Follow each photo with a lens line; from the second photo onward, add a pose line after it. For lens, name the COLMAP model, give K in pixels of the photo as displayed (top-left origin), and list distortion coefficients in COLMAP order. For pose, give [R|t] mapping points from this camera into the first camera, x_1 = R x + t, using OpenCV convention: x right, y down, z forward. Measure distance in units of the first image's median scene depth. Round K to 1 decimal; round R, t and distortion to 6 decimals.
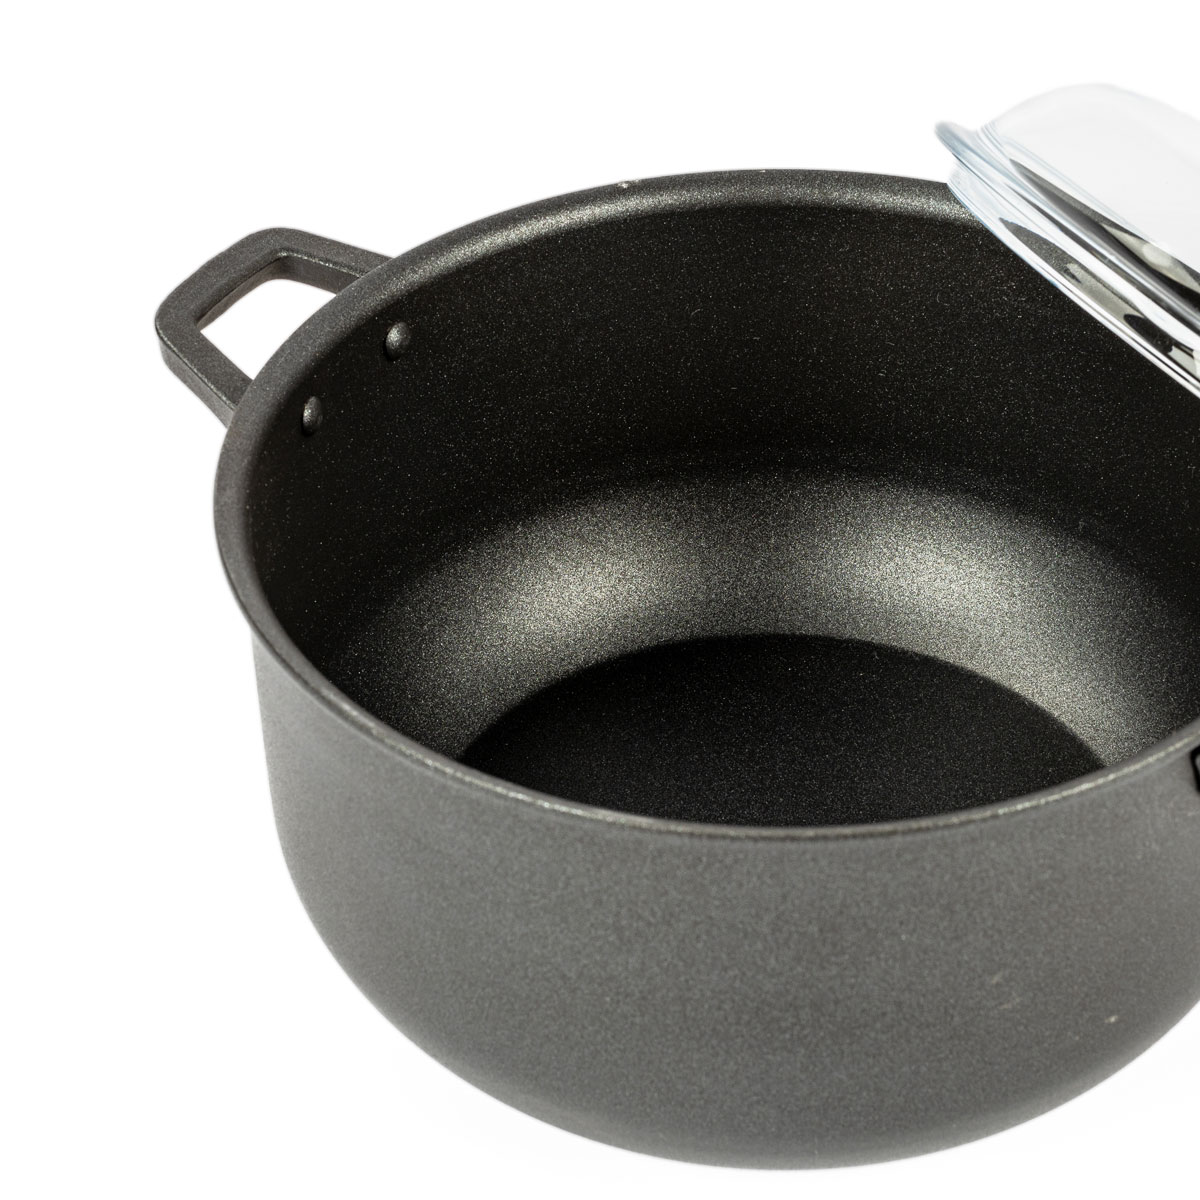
lens RADIAL K [[3243.9, 0, 600.0], [0, 3243.9, 600.0], [0, 0, 1]] dist [-0.113882, -0.183798]
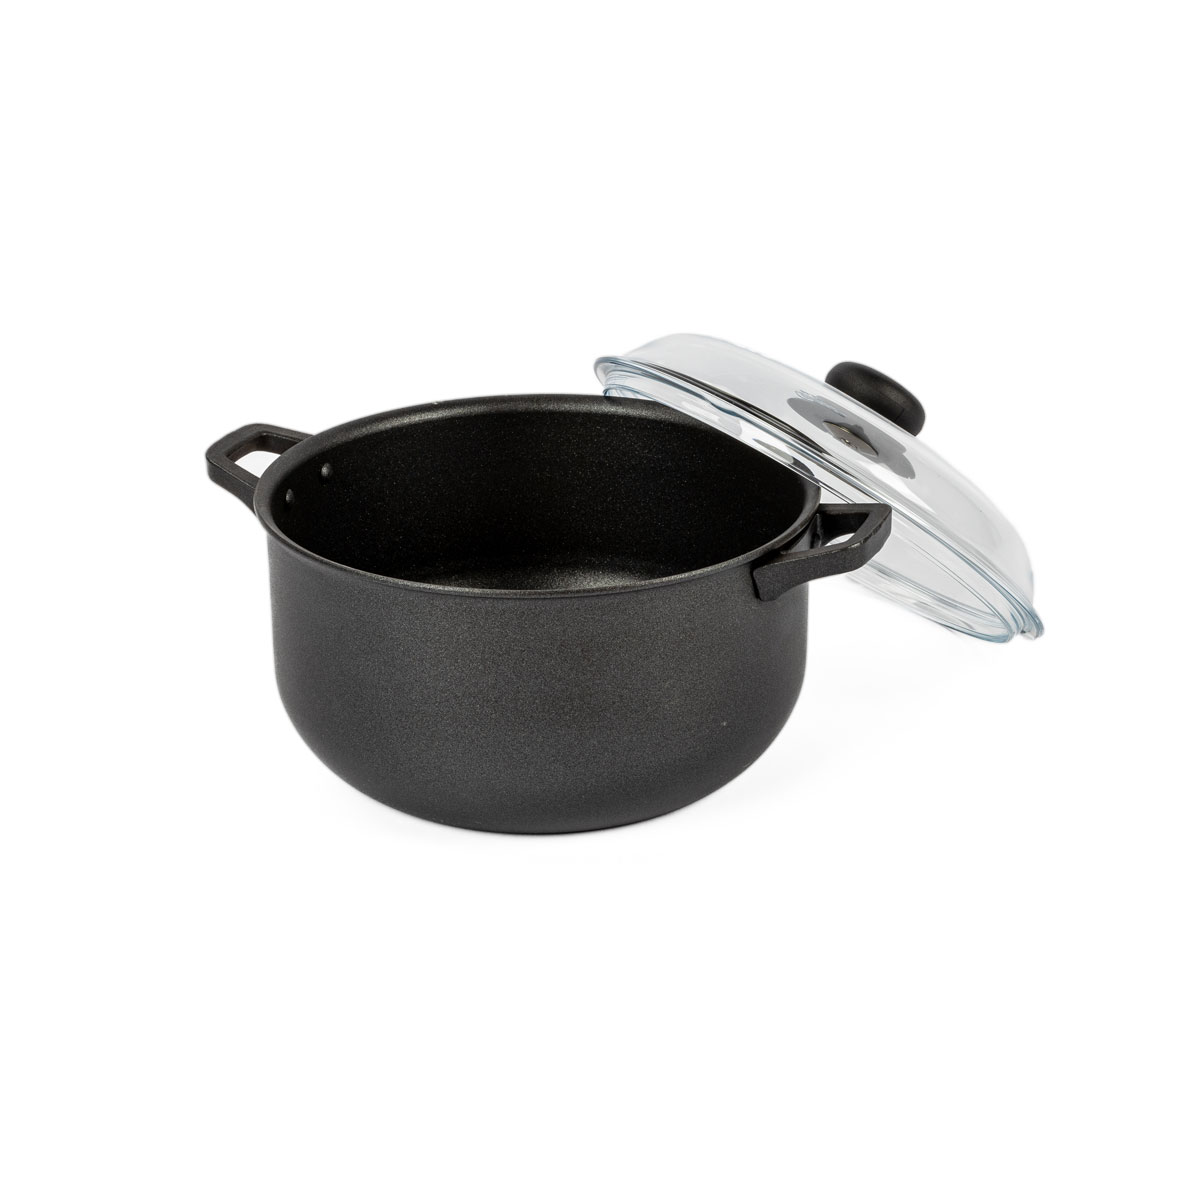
lens RADIAL K [[2958.1, 0, 600.0], [0, 2958.1, 600.0], [0, 0, 1]] dist [-0.312045, -0.066427]
pose [[0.989003, -0.036778, 0.143246, -0.185429], [0.073549, 0.962629, -0.260646, 0.549212], [-0.128307, 0.268316, 0.954748, -0.797417]]
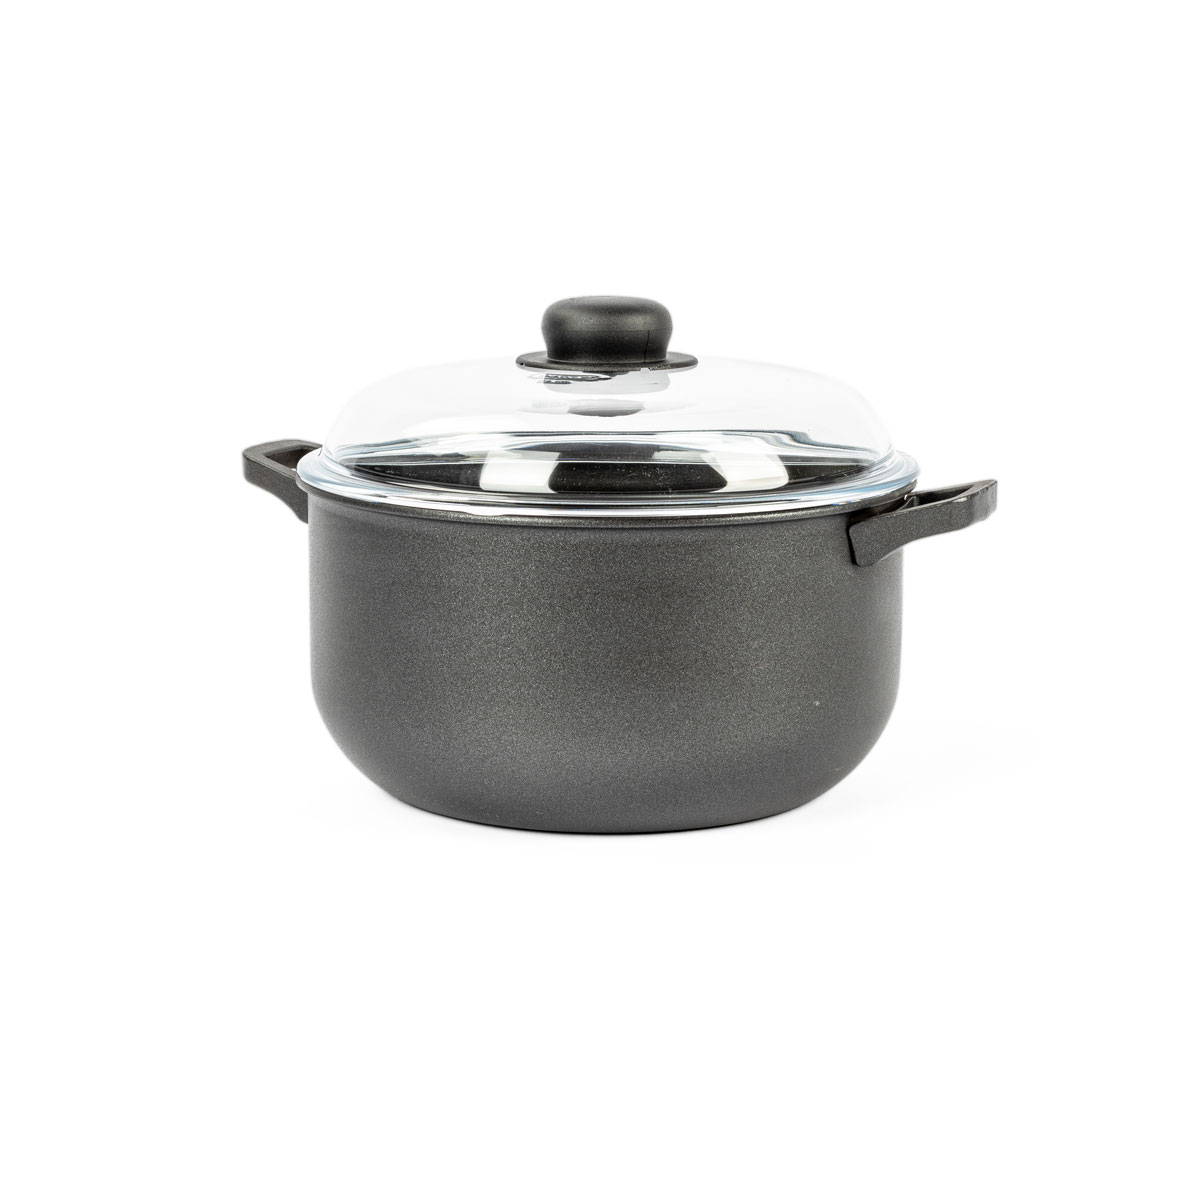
lens RADIAL K [[2958.1, 0, 600.0], [0, 2958.1, 600.0], [0, 0, 1]] dist [-0.312045, -0.066427]
pose [[0.988391, 0.005987, 0.151811, -0.218732], [0.064581, 0.887899, -0.455482, 0.850365], [-0.137520, 0.459999, 0.877206, -0.470602]]
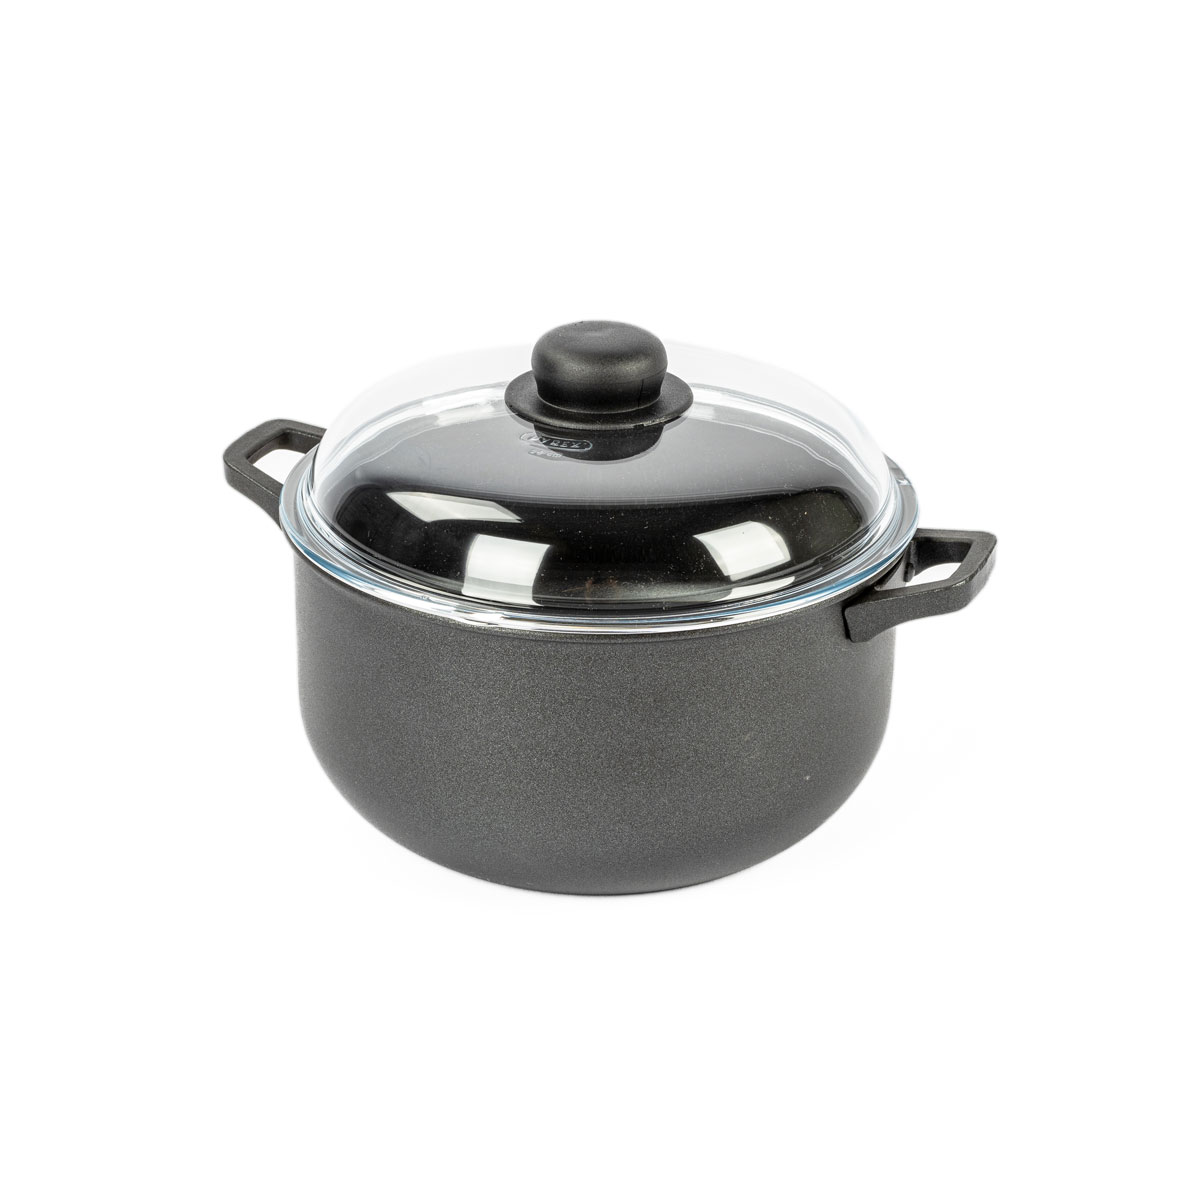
lens RADIAL K [[2958.1, 0, 600.0], [0, 2958.1, 600.0], [0, 0, 1]] dist [-0.312045, -0.066427]
pose [[0.986991, -0.026855, 0.158516, -0.221078], [0.062060, 0.973175, -0.221540, 0.404720], [-0.148314, 0.228495, 0.962181, -0.609326]]
